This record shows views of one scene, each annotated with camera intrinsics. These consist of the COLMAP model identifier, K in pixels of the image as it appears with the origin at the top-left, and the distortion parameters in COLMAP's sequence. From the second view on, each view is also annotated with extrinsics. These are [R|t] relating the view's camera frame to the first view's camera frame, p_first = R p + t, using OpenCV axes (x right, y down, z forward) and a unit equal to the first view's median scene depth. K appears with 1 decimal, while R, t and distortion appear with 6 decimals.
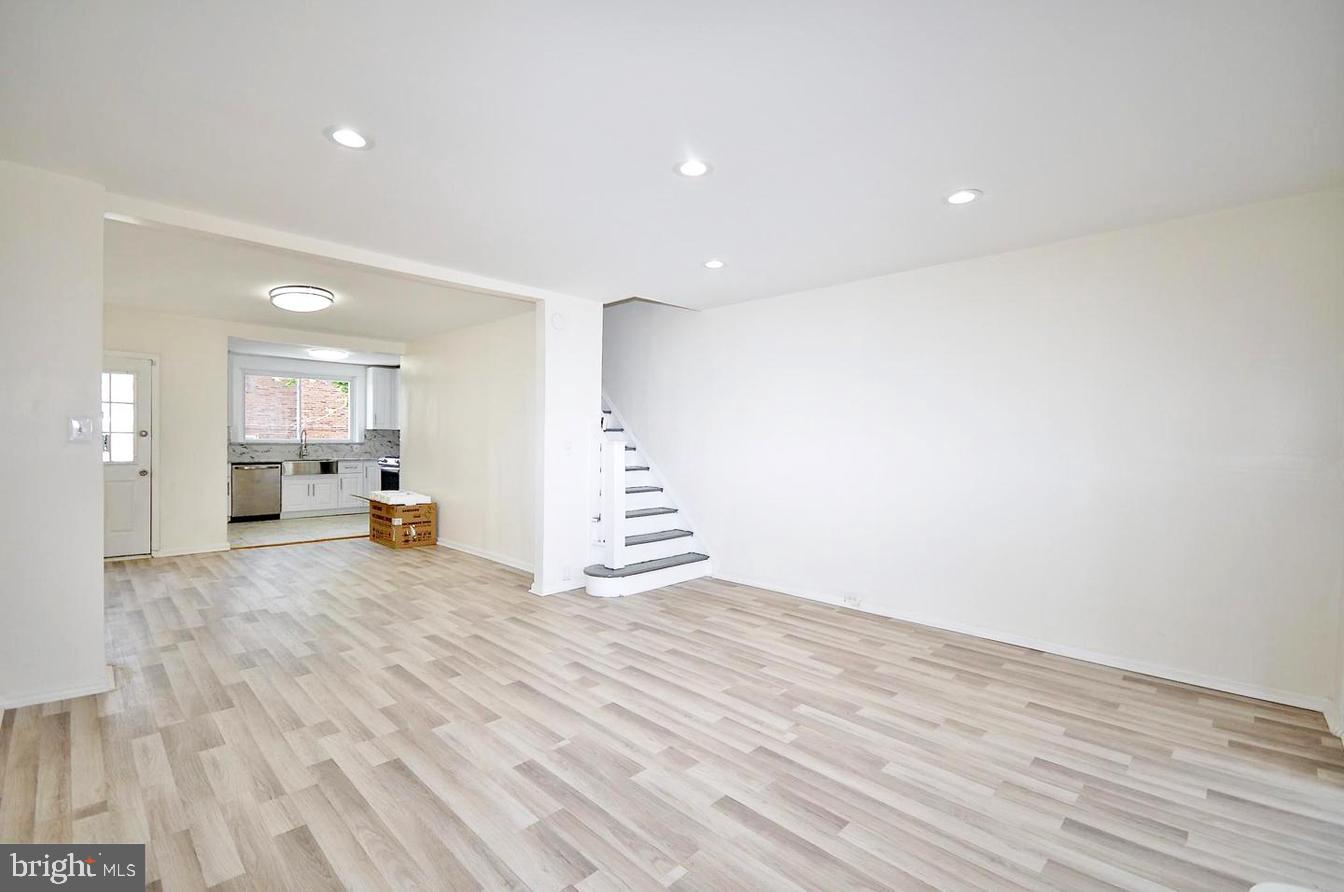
lens RADIAL K [[596.2, 0, 672.7], [0, 596.2, 445.8], [0, 0, 1]] dist [0.006686, -0.002068]
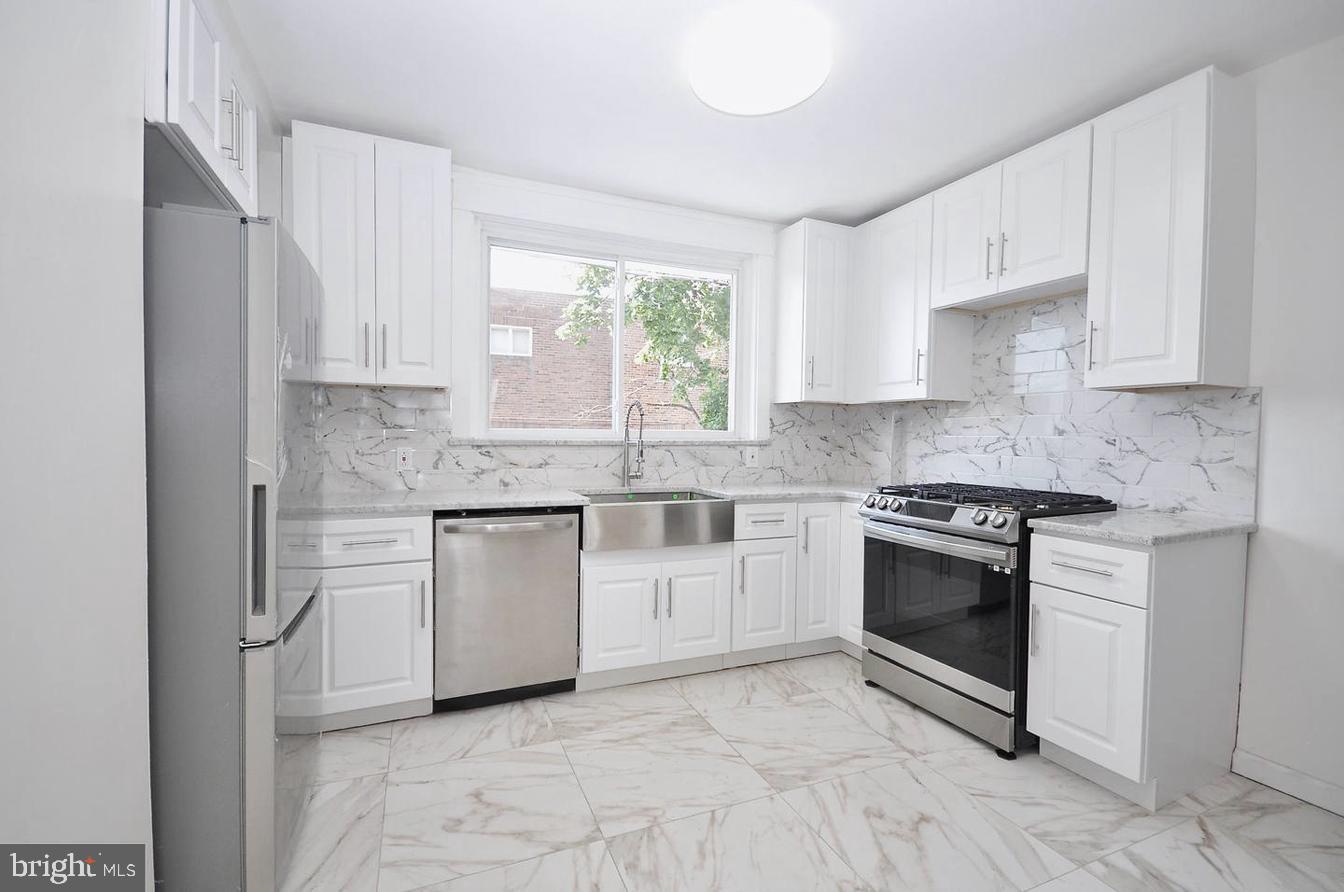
lens RADIAL K [[596.2, 0, 669.5], [0, 596.2, 446.0], [0, 0, 1]] dist [0.006686, -0.002068]
pose [[0.923313, 0.007659, -0.383972, -0.471517], [-0.006371, 0.999969, 0.004626, -0.003754], [0.383995, -0.001825, 0.923333, 0.700115]]
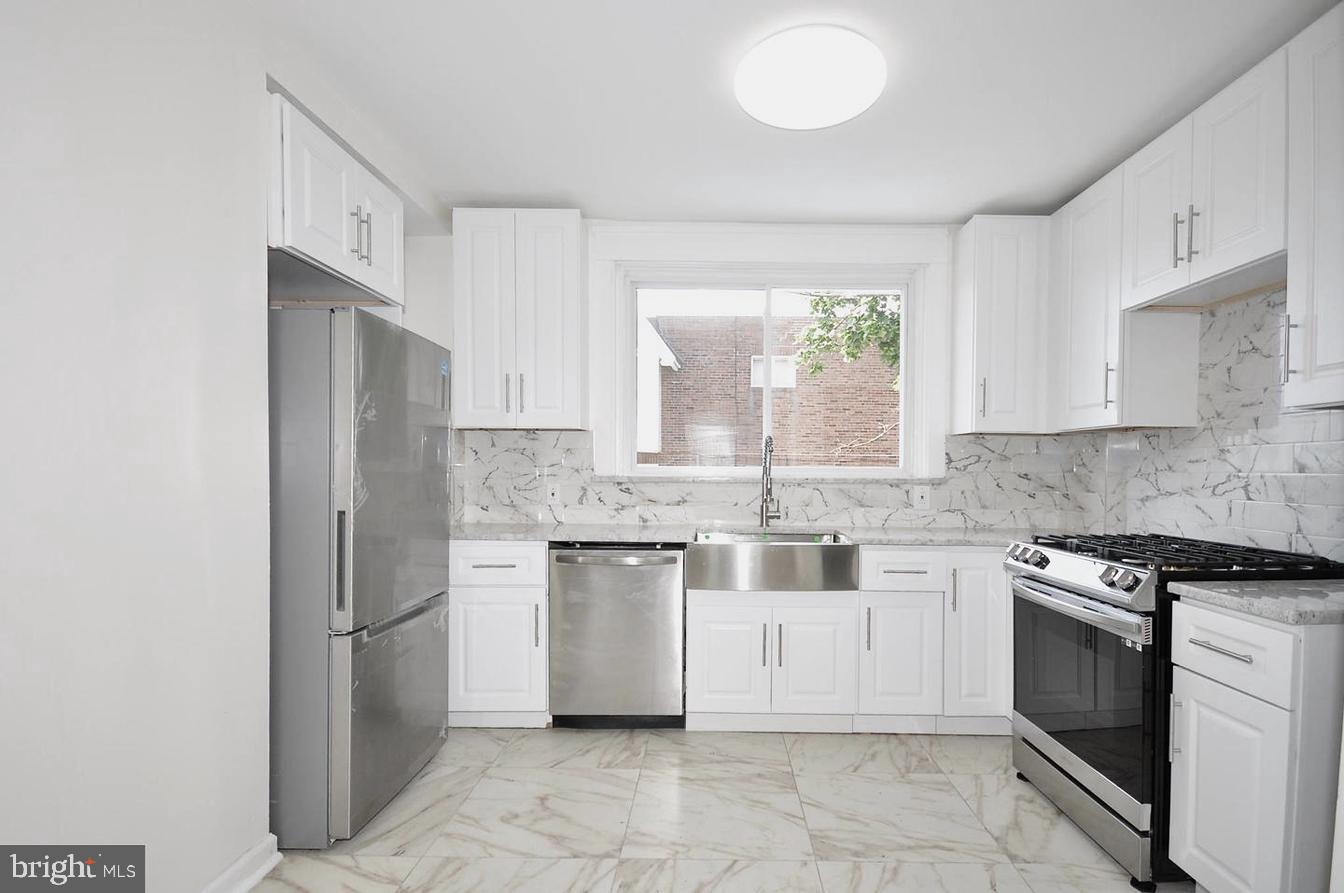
lens RADIAL K [[668.0, 0, 707.9], [0, 668.0, 476.0], [0, 0, 1]] dist [0.005140, -0.004169]
pose [[0.700015, 0.004458, -0.714114, -0.387403], [-0.010625, 0.999935, -0.004172, -0.004321], [0.714049, 0.010508, 0.700017, 0.730084]]
